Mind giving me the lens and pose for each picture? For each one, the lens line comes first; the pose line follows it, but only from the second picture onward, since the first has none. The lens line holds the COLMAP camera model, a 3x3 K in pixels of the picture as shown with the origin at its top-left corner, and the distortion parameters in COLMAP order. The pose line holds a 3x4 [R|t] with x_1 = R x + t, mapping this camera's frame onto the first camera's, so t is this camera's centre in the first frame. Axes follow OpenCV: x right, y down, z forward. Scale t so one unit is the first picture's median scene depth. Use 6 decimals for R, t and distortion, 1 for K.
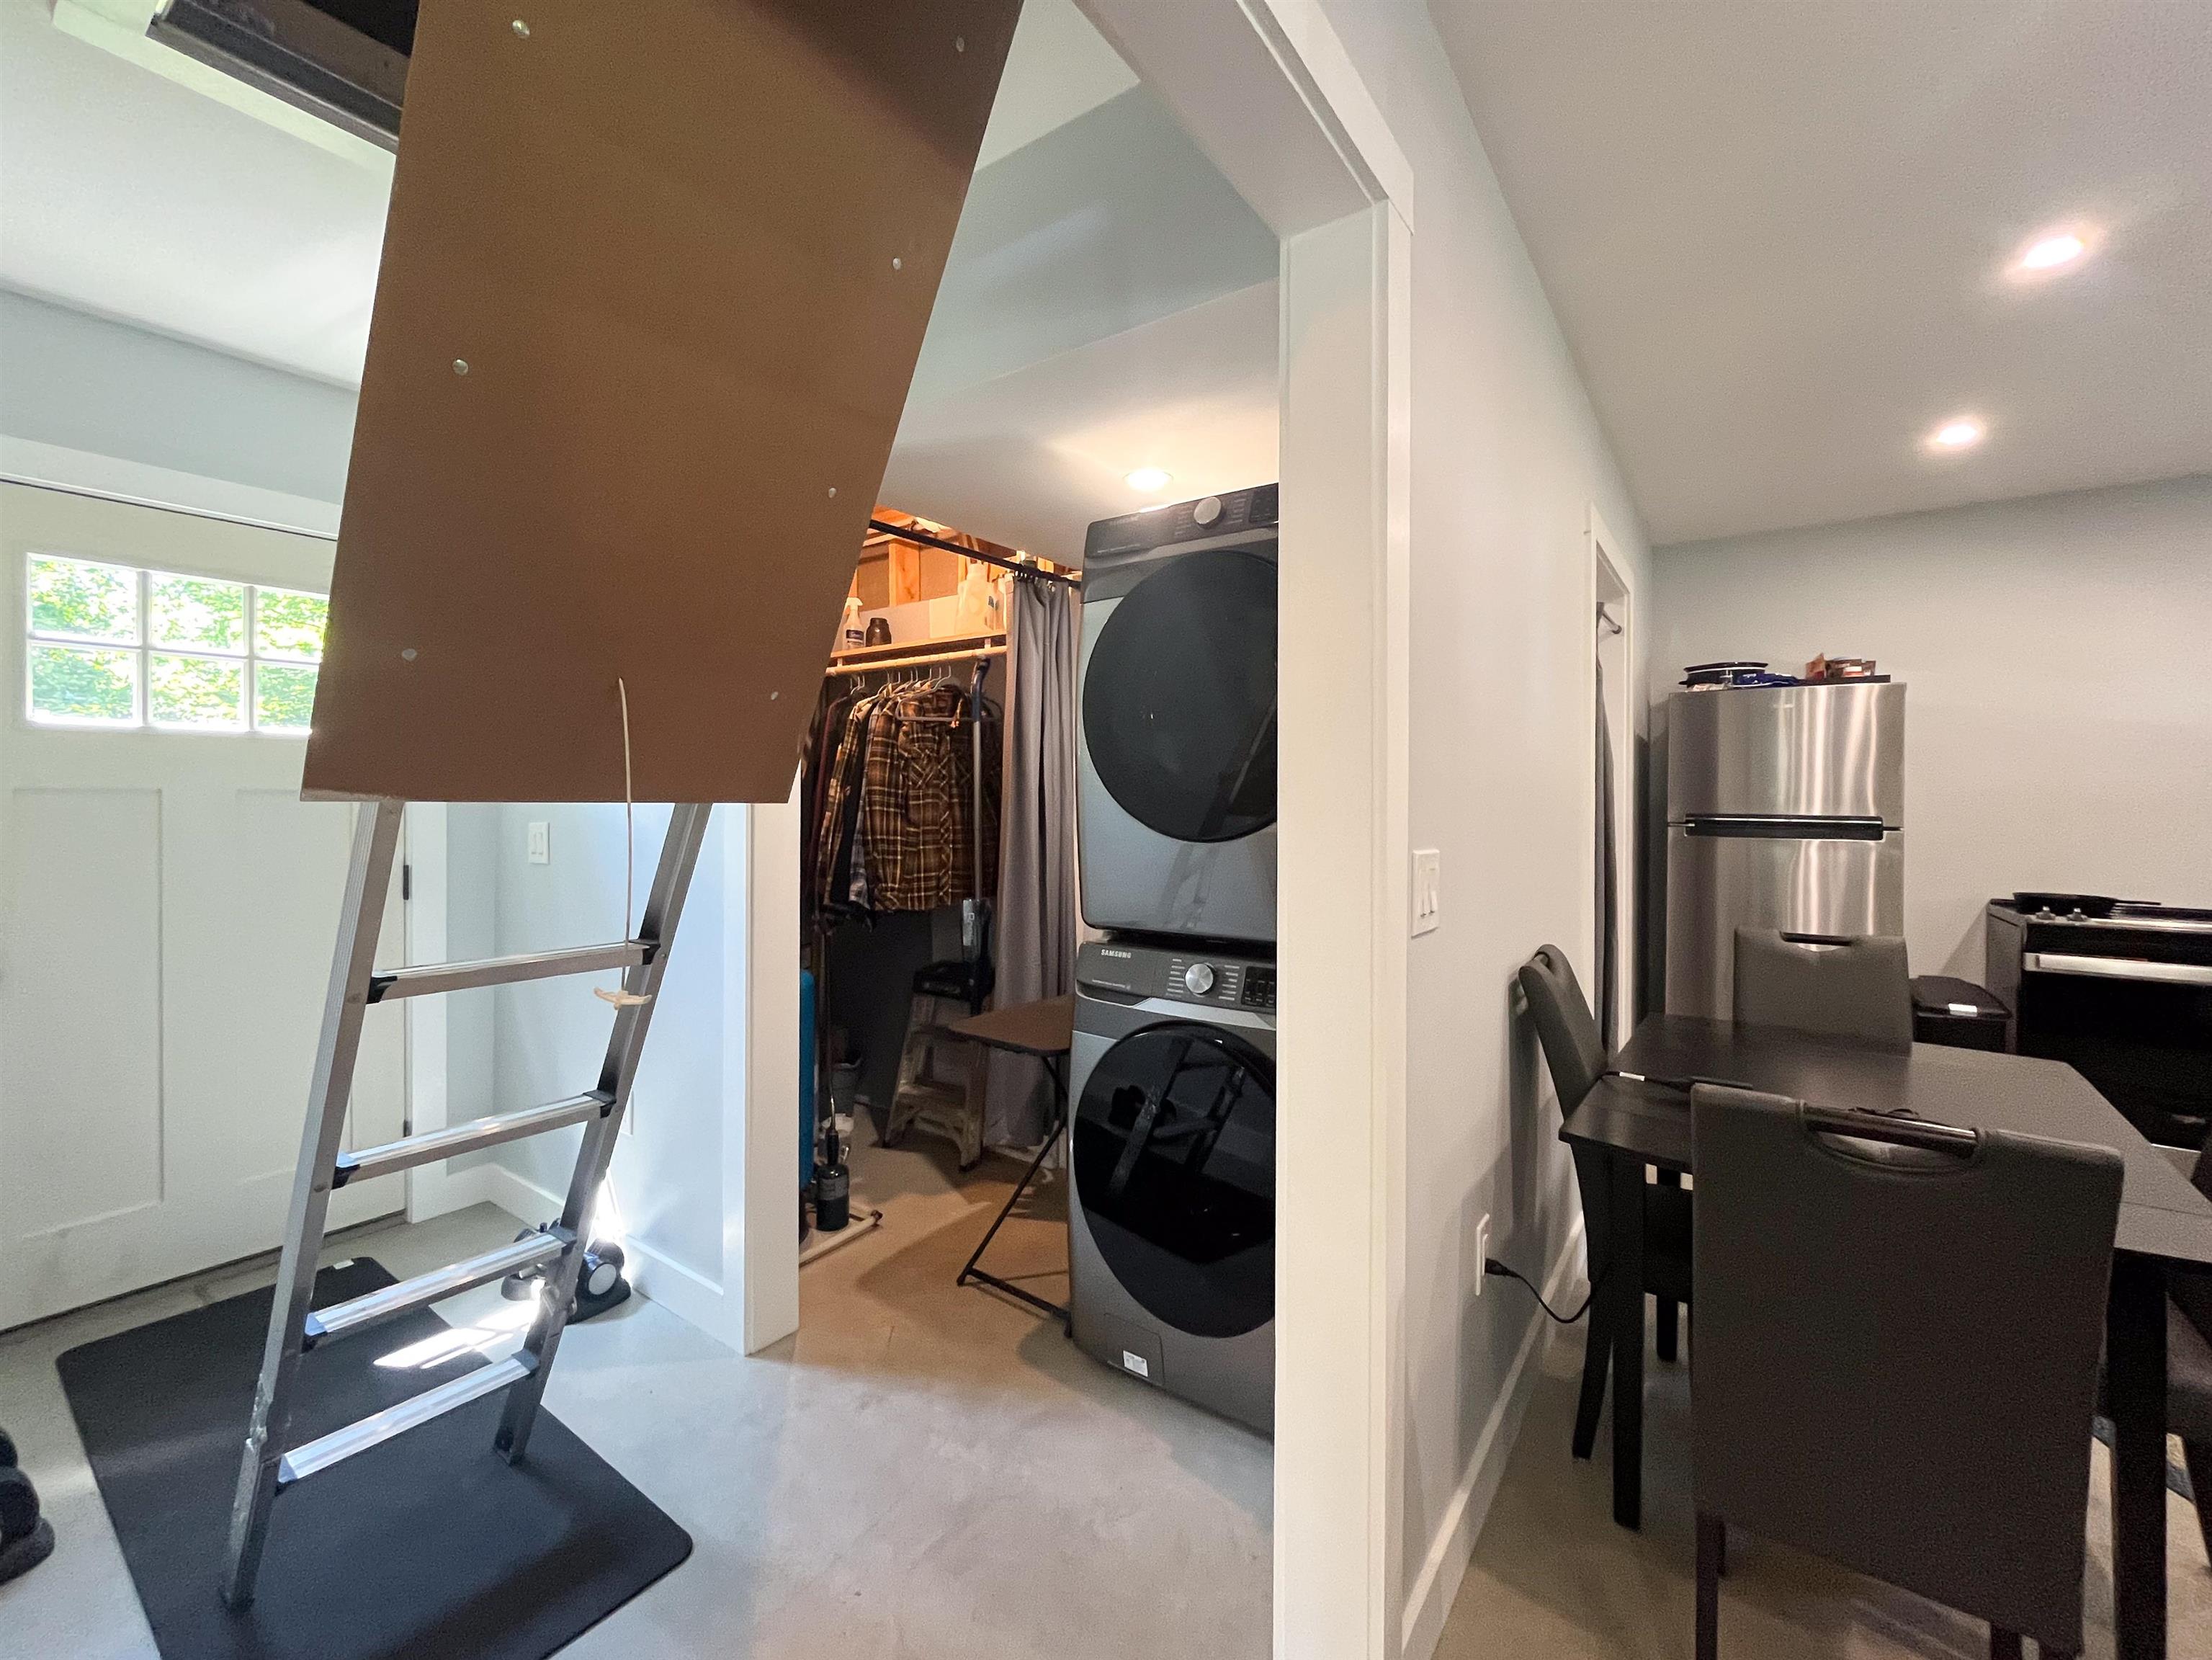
lens RADIAL K [[922.2, 0, 1101.2], [0, 922.2, 838.0], [0, 0, 1]] dist [-0.003714, 0.000280]
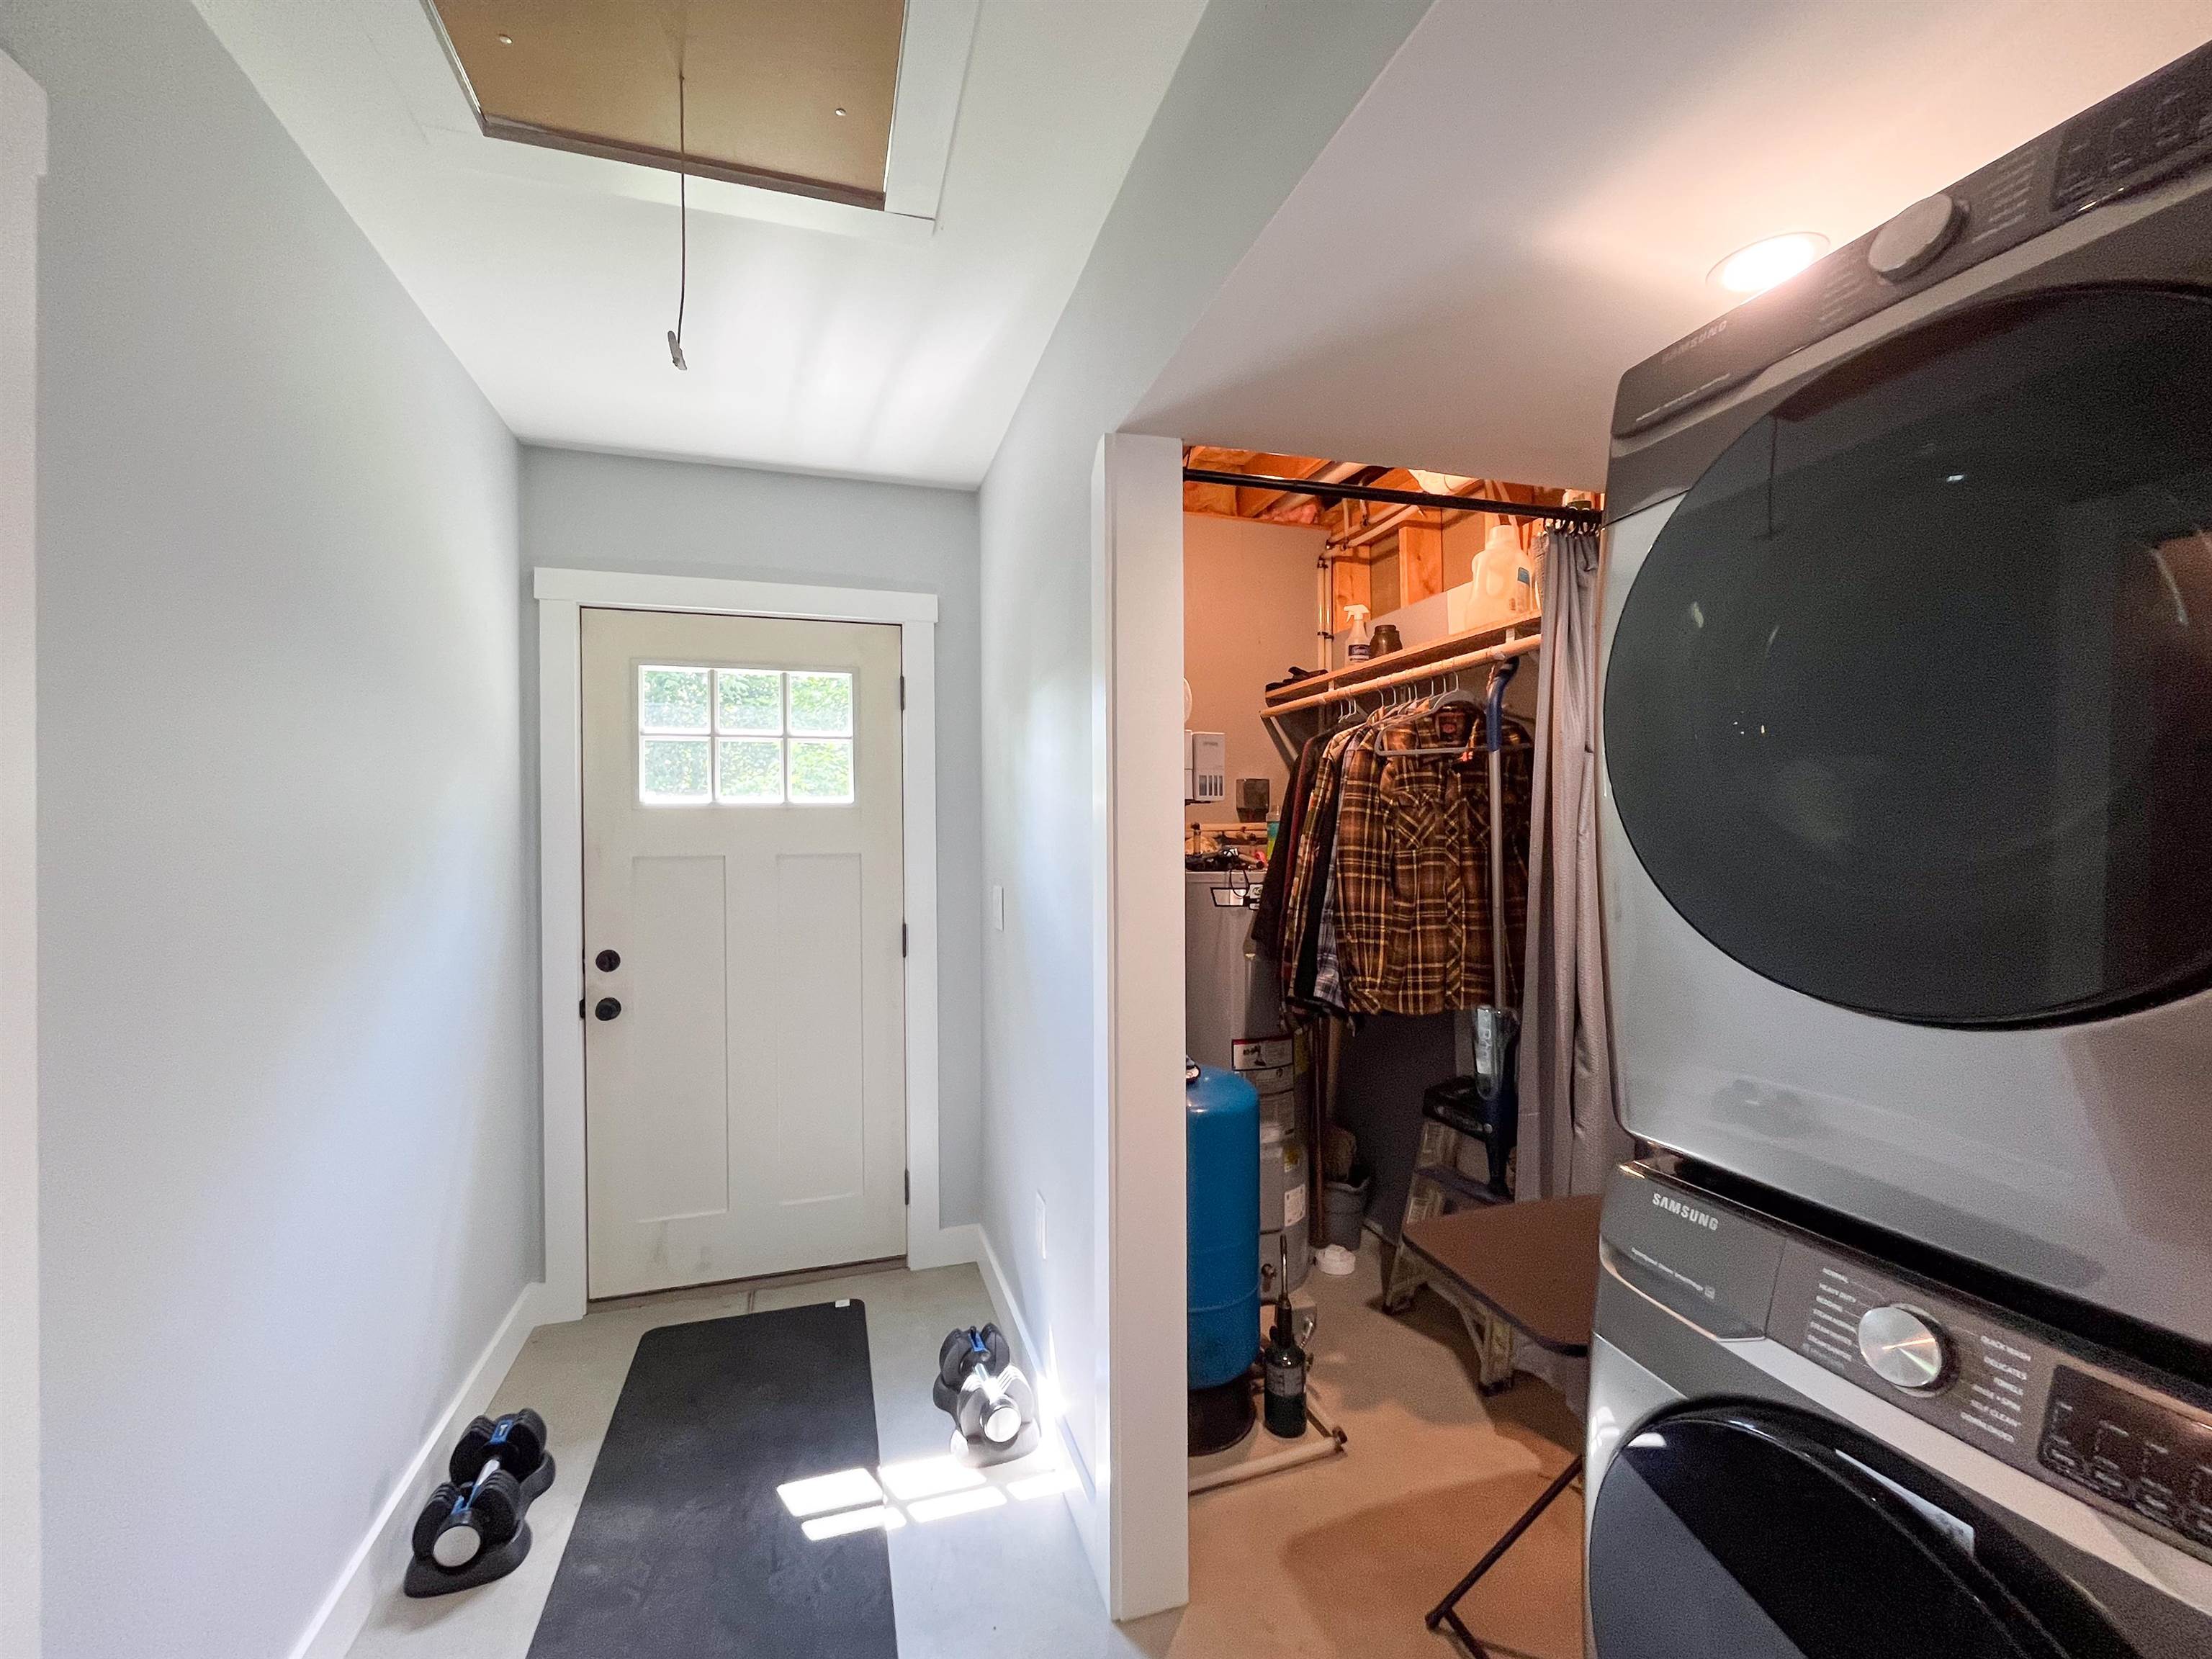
lens RADIAL K [[922.1, 0, 1101.2], [0, 922.1, 837.5], [0, 0, 1]] dist [-0.003714, 0.000280]
pose [[0.798643, -0.005904, -0.601776, 0.044066], [-0.013516, 0.999524, -0.027744, -0.038968], [0.601653, 0.030291, 0.798183, 0.278942]]
